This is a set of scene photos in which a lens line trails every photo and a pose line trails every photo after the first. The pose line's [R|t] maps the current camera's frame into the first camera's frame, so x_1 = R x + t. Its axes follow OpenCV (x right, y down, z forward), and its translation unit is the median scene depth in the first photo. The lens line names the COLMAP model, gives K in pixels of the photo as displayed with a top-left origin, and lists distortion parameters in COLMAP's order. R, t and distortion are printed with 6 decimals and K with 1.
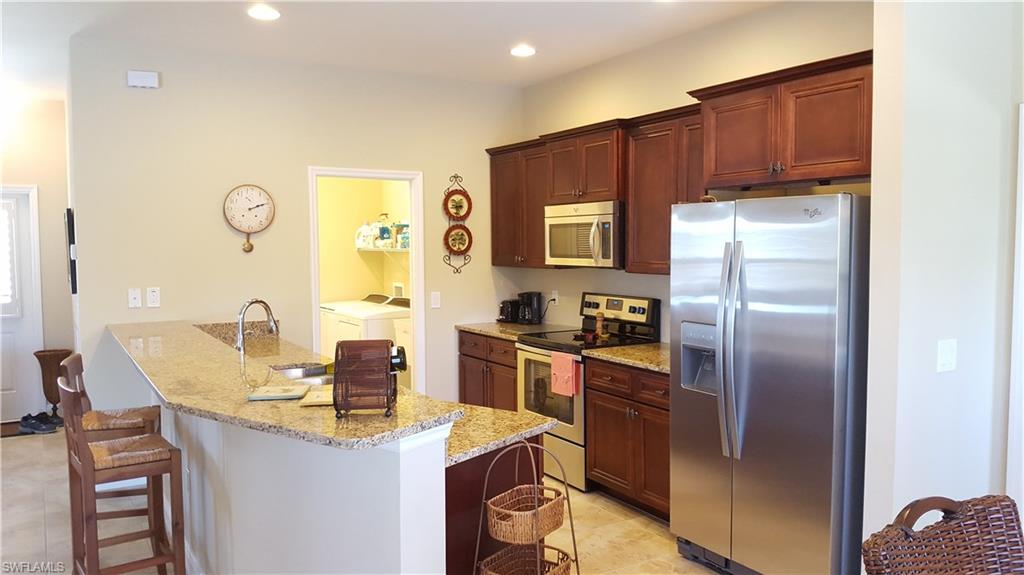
lens RADIAL K [[804.0, 0, 514.1], [0, 804.0, 289.3], [0, 0, 1]] dist [0.081830, -0.117240]
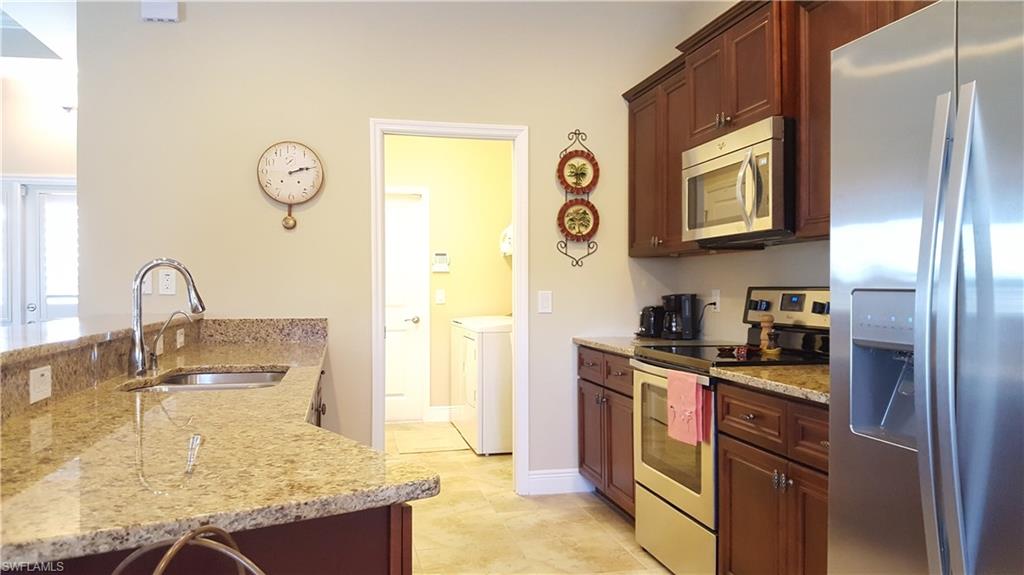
lens RADIAL K [[804.0, 0, 490.8], [0, 804.0, 293.2], [0, 0, 1]] dist [0.081830, -0.117240]
pose [[0.940483, 0.008538, -0.339733, 0.117788], [-0.026805, 0.998434, -0.049111, 0.048266], [0.338781, 0.055295, 0.939239, 0.337686]]
